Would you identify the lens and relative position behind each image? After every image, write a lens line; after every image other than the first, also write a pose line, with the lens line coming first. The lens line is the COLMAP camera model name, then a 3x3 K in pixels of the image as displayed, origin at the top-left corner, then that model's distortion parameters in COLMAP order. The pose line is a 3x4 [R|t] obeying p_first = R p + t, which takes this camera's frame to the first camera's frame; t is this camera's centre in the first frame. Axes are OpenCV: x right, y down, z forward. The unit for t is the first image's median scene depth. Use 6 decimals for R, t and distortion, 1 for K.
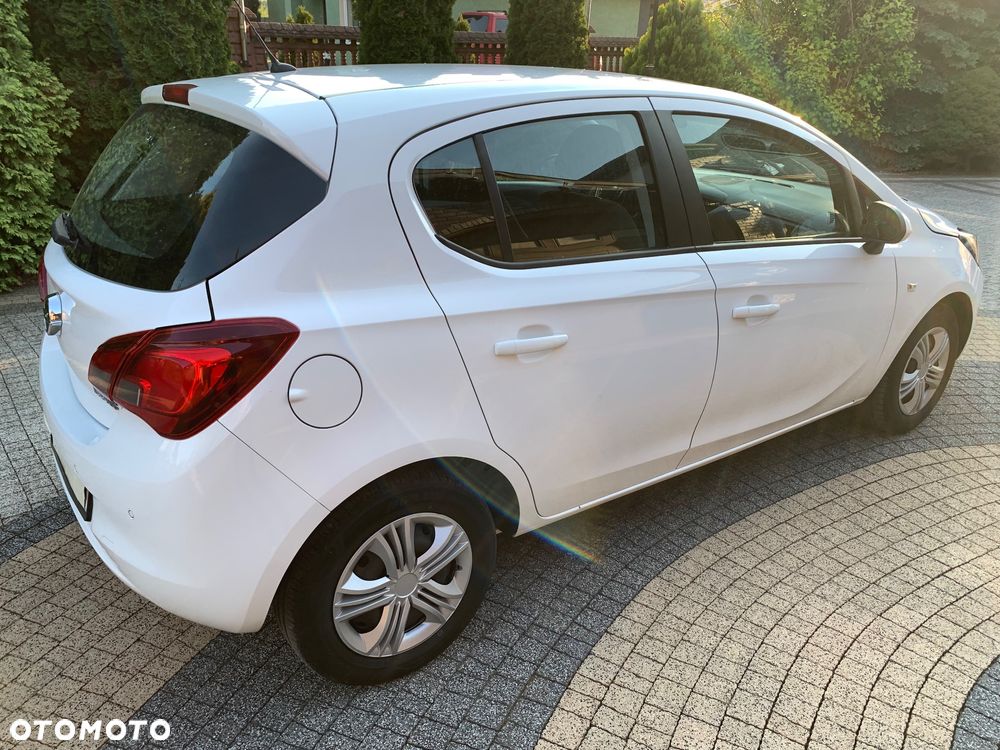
lens RADIAL K [[770.7, 0, 487.5], [0, 770.7, 378.3], [0, 0, 1]] dist [0.007969, -0.000171]
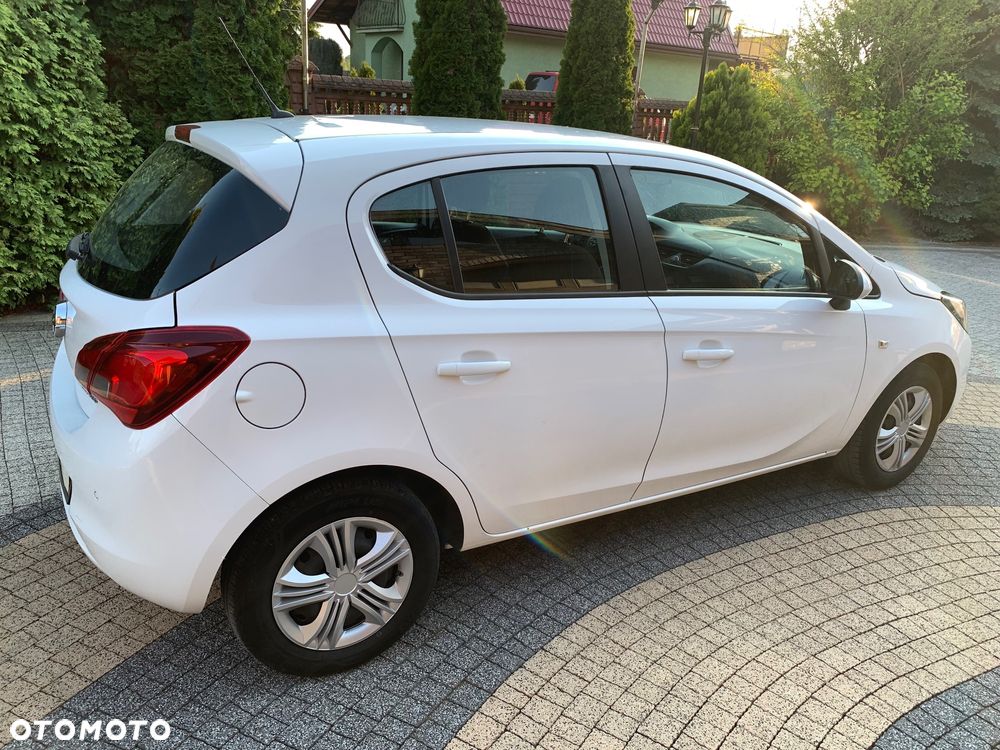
lens RADIAL K [[770.5, 0, 500.0], [0, 770.5, 375.0], [0, 0, 1]] dist [0.006171, 0.001761]
pose [[0.996328, 0.057592, -0.063347, 0.126772], [-0.061756, 0.995915, -0.065873, 0.026976], [0.059294, 0.069544, 0.995815, -0.066294]]
